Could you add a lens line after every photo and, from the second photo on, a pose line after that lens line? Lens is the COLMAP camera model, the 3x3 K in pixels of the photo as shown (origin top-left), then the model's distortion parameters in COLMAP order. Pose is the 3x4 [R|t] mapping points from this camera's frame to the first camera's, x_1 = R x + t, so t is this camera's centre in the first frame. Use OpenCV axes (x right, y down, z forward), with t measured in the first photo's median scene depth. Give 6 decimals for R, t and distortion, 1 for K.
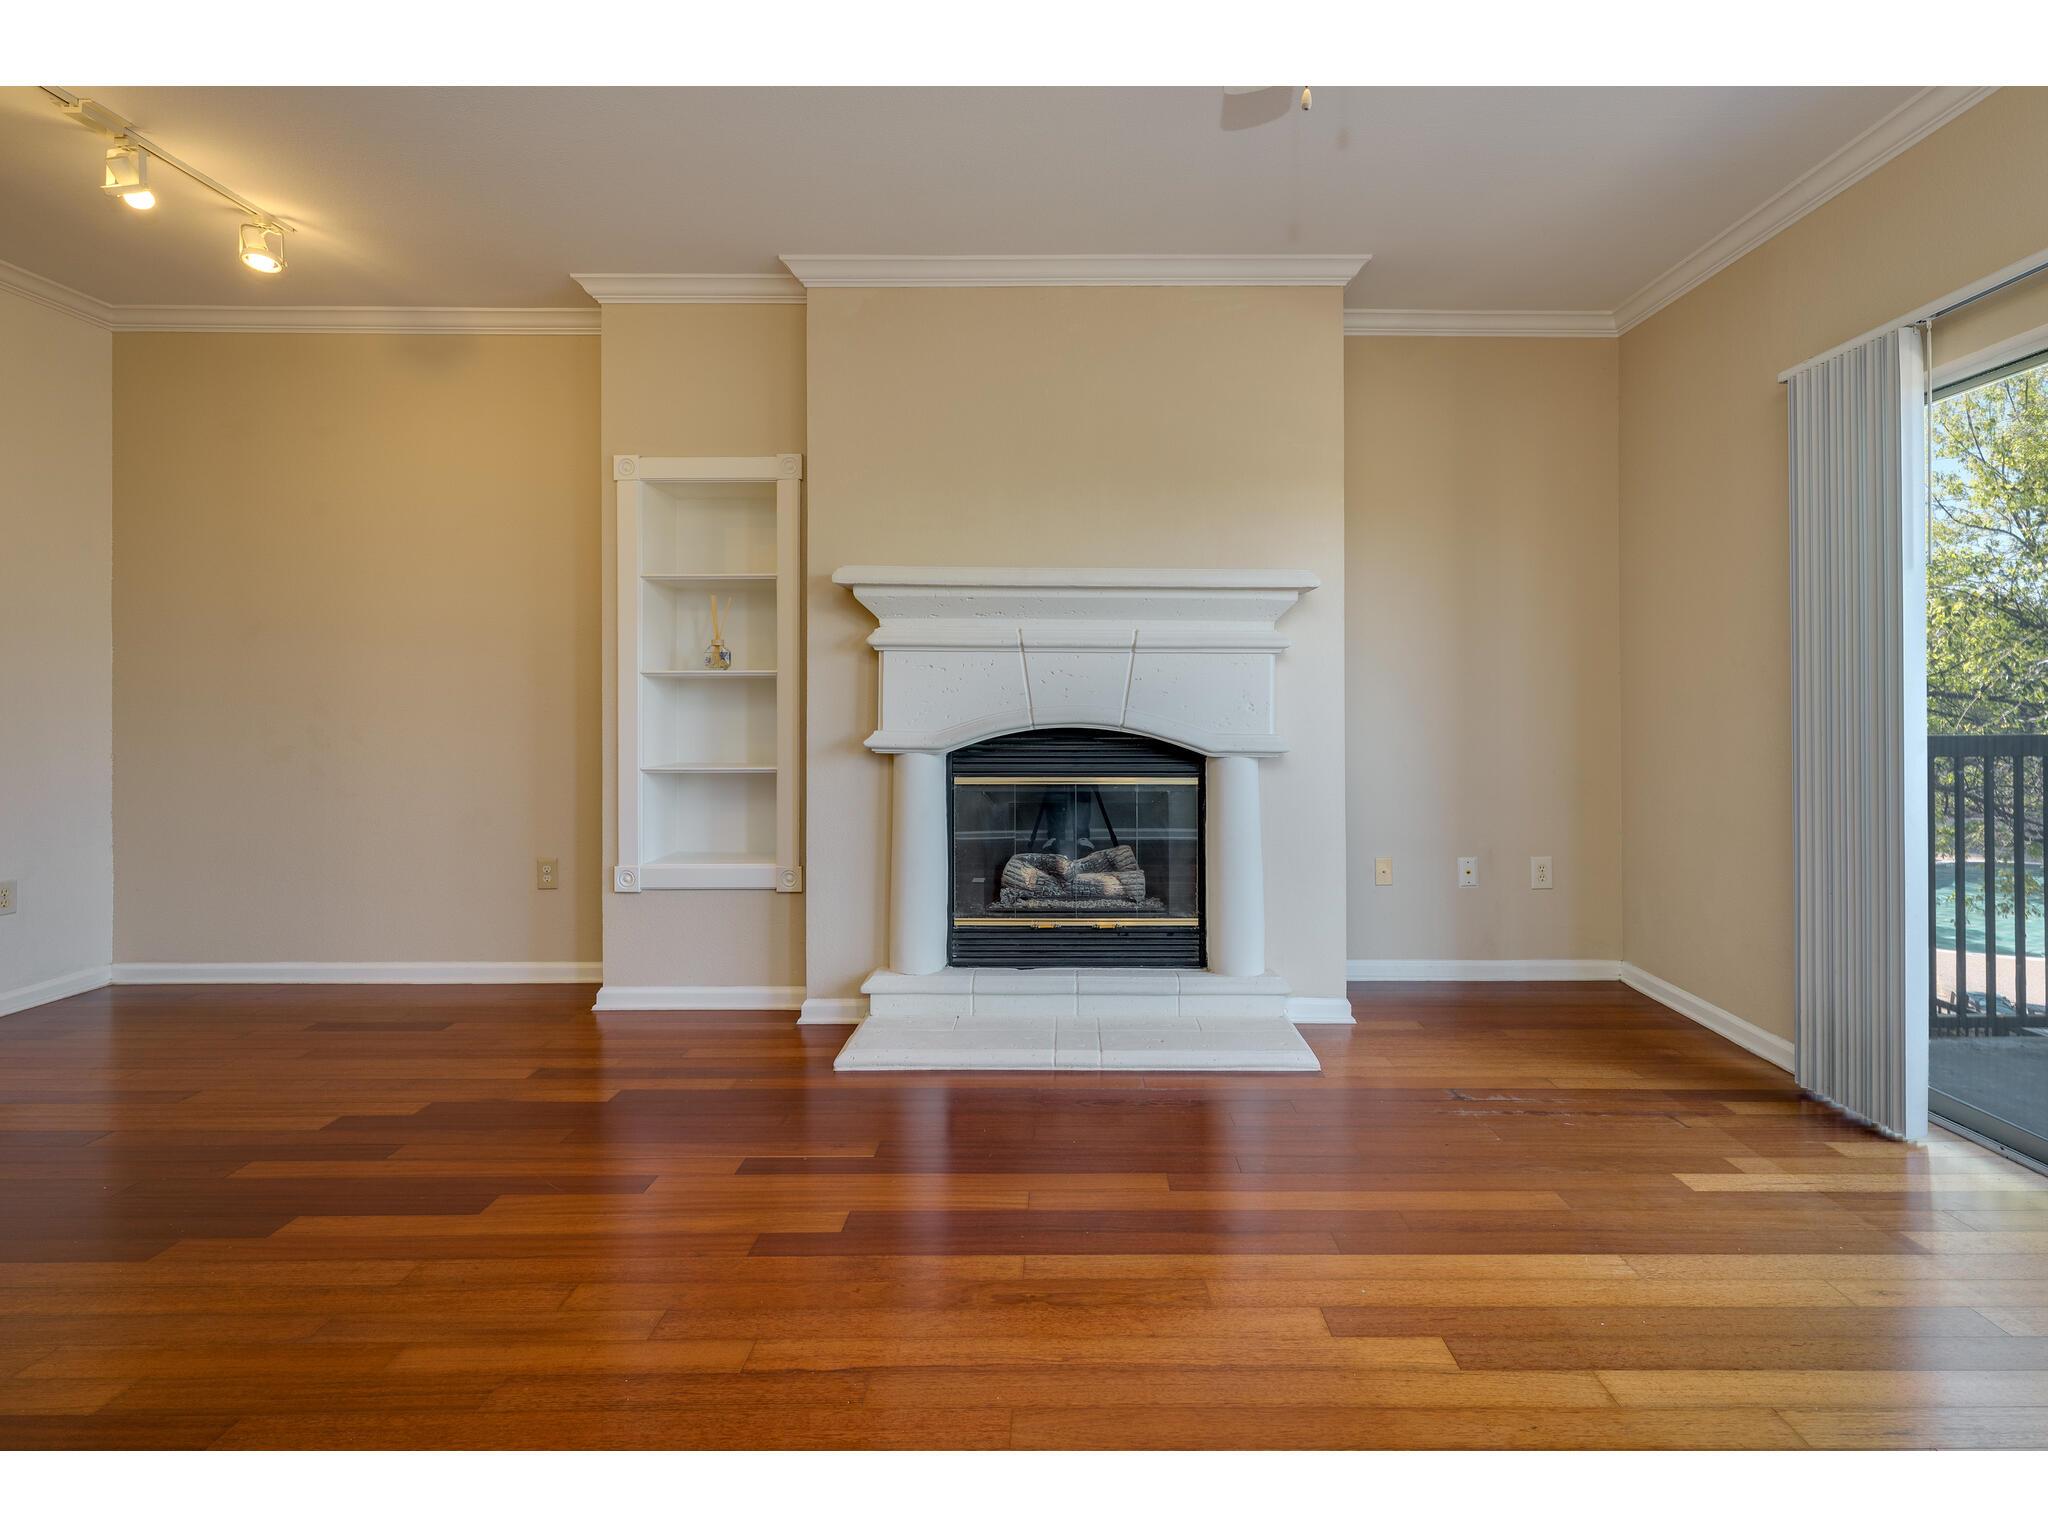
lens RADIAL K [[919.3, 0, 1070.3], [0, 919.3, 697.3], [0, 0, 1]] dist [0.001395, -0.000003]
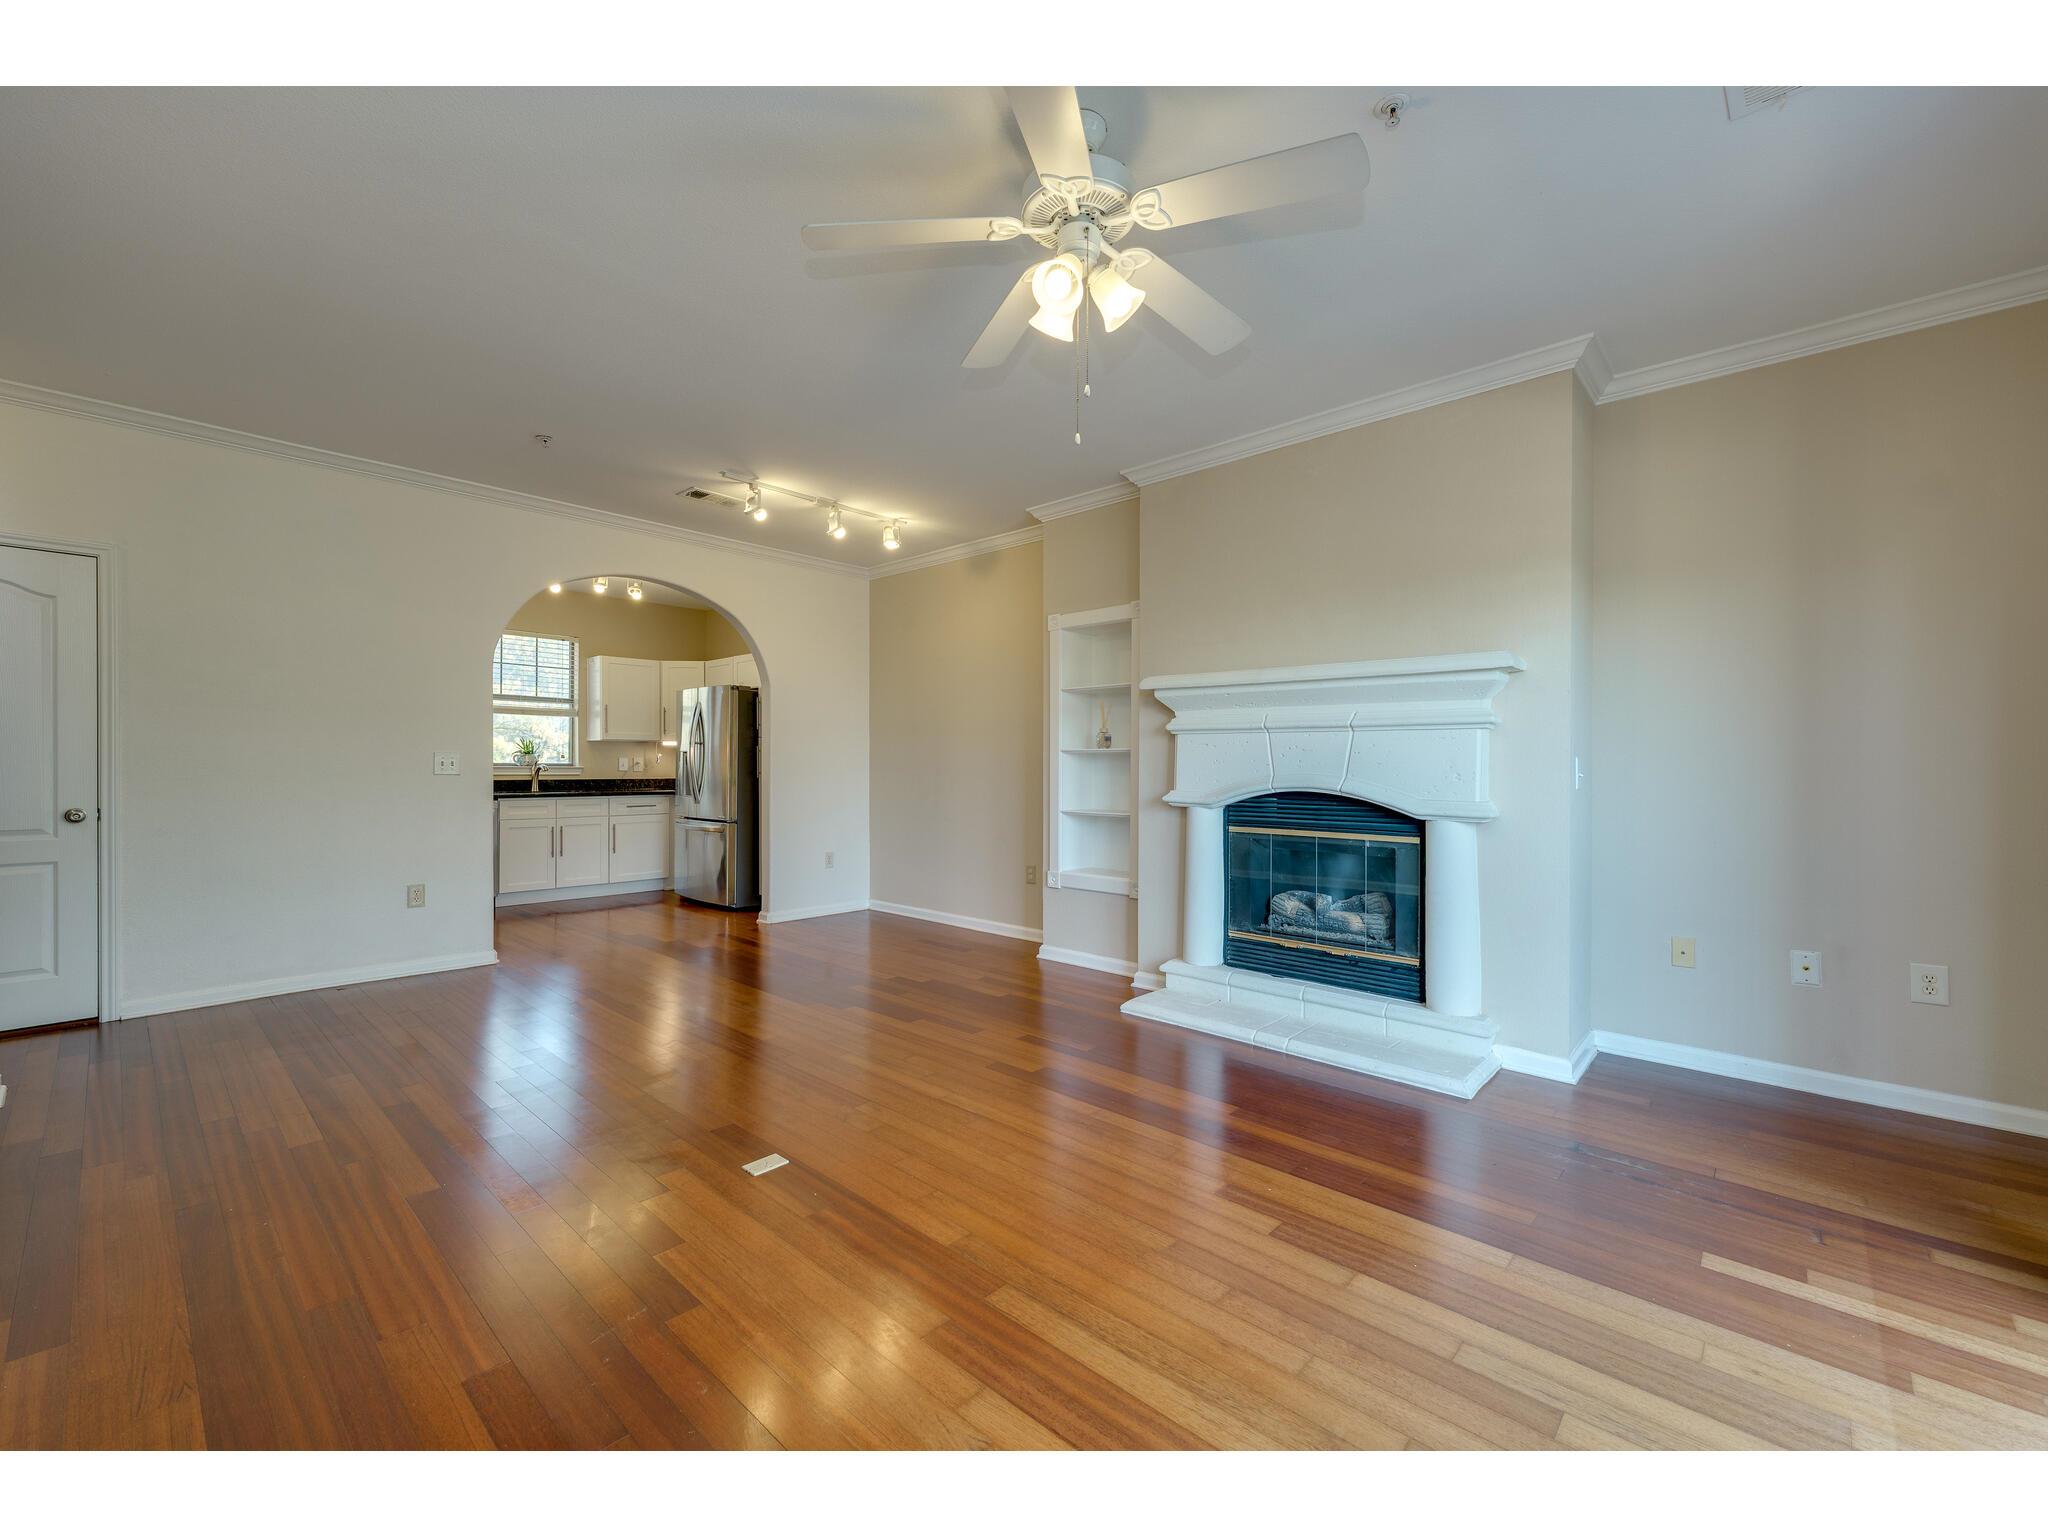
lens RADIAL K [[835.4, 0, 1025.0], [0, 835.4, 770.6], [0, 0, 1]] dist [0.000707, -0.000068]
pose [[0.733541, 0.007071, -0.679608, 0.489017], [-0.001577, 0.999961, 0.008702, -0.004912], [0.679643, -0.005312, 0.733524, -0.104452]]
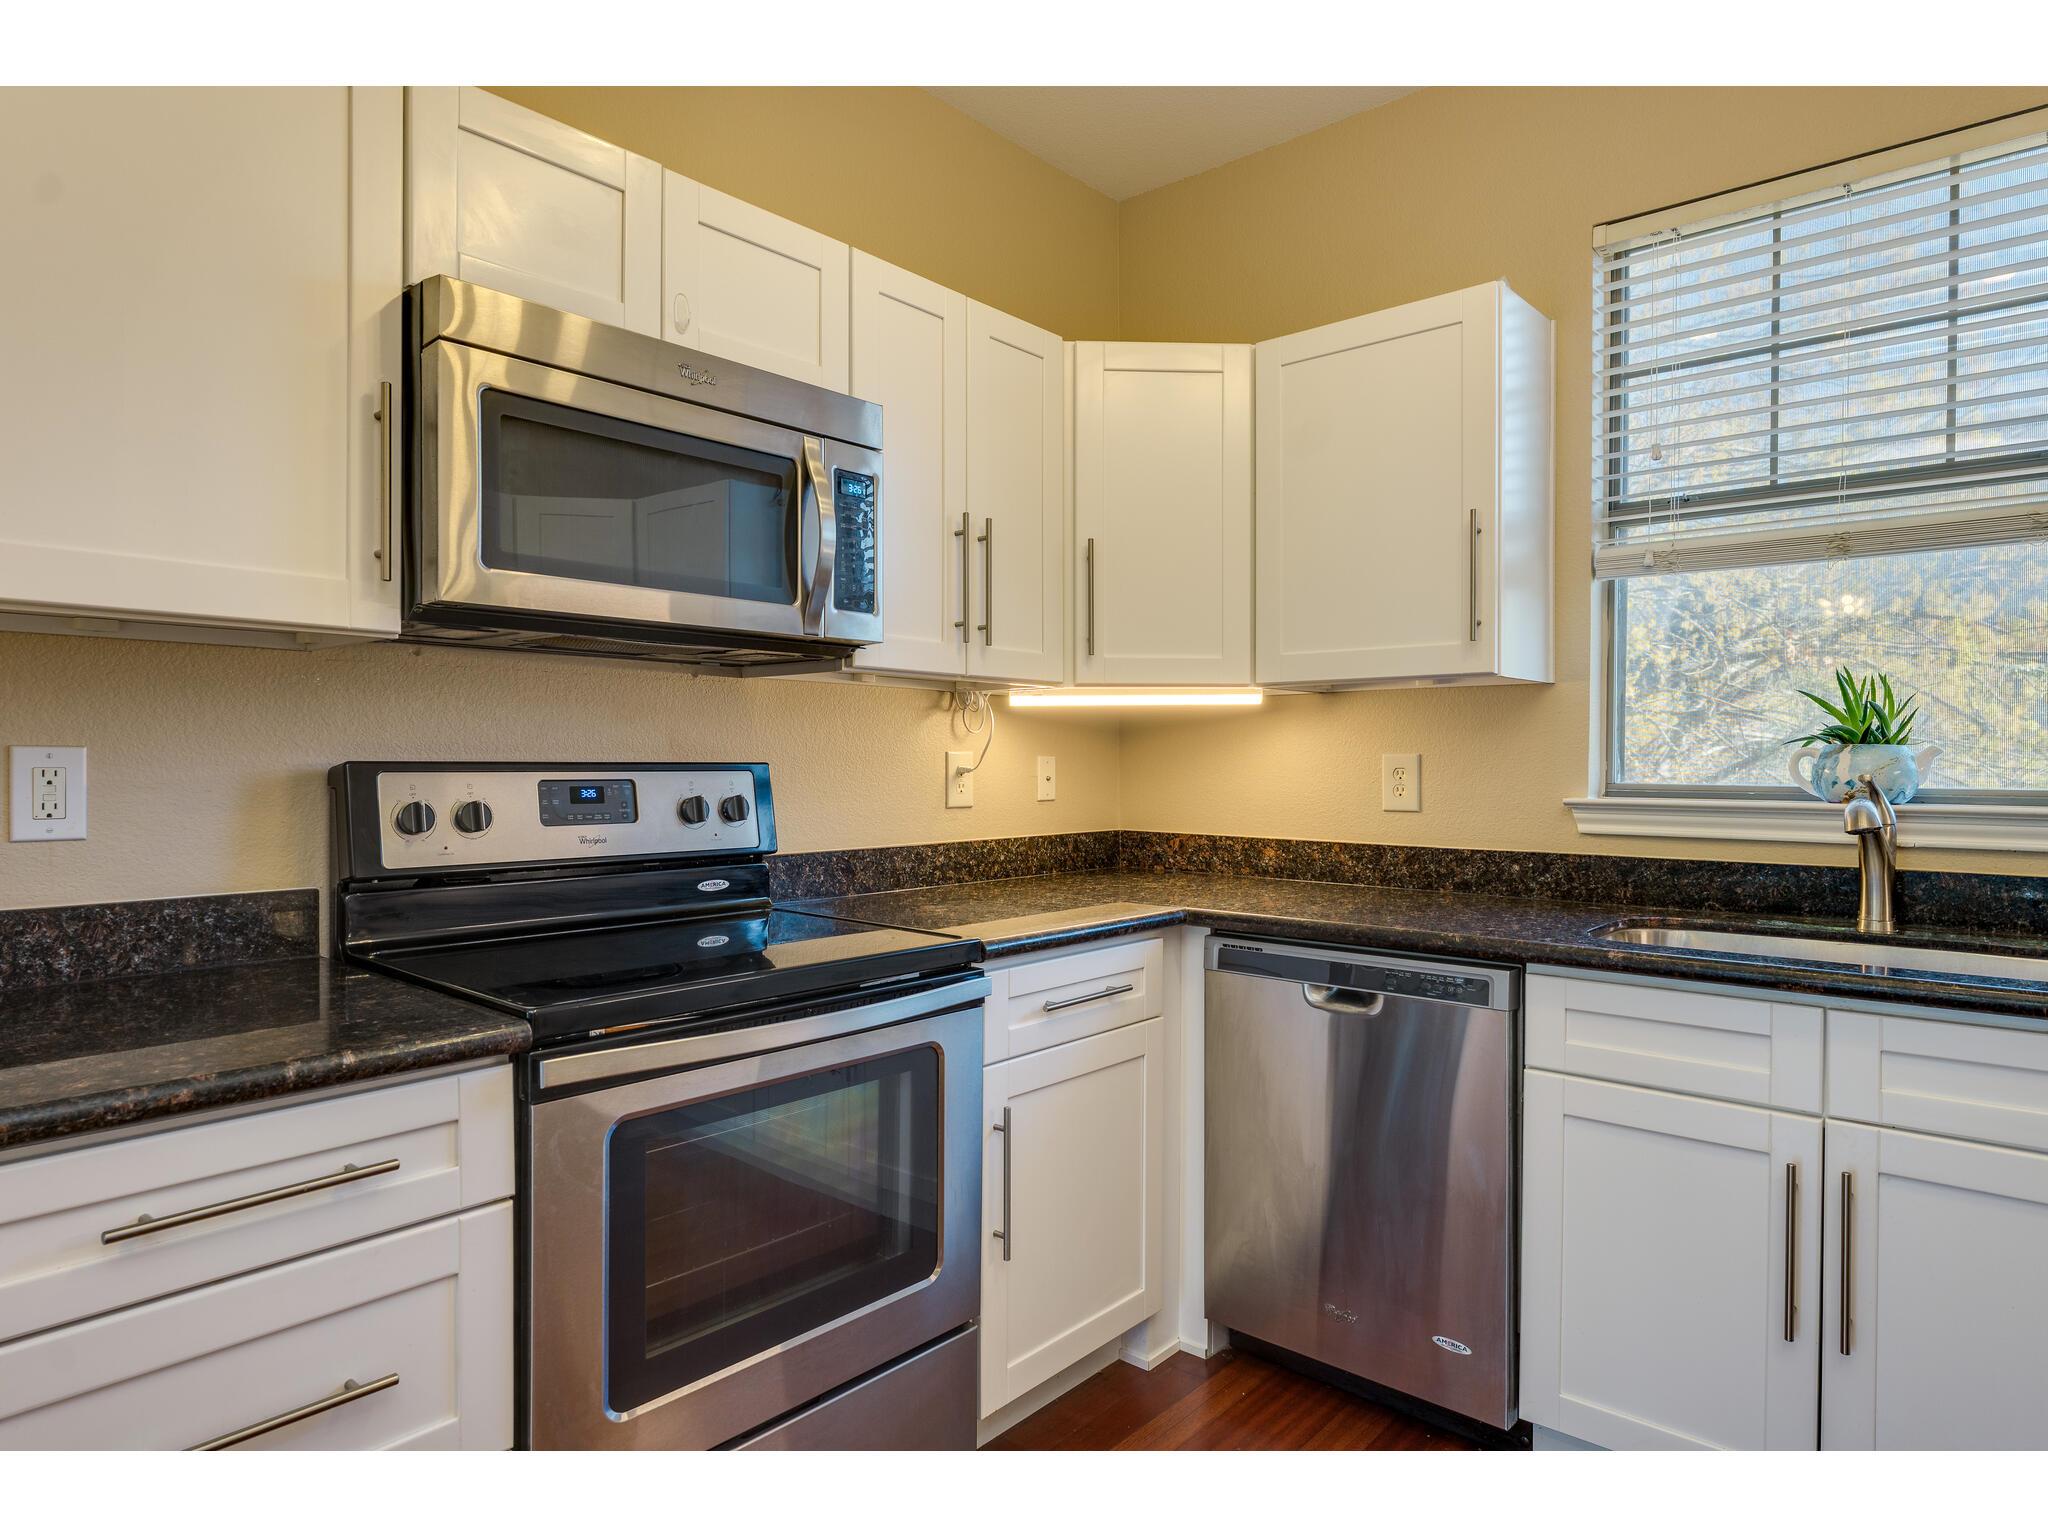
lens RADIAL K [[1213.7, 0, 1016.4], [0, 1213.7, 774.1], [0, 0, 1]] dist [0.006410, -0.000274]
pose [[-0.660951, 0.006571, -0.750400, -1.200938], [0.000738, 0.999967, 0.008107, -0.017258], [0.750429, 0.004805, -0.660934, 0.729000]]
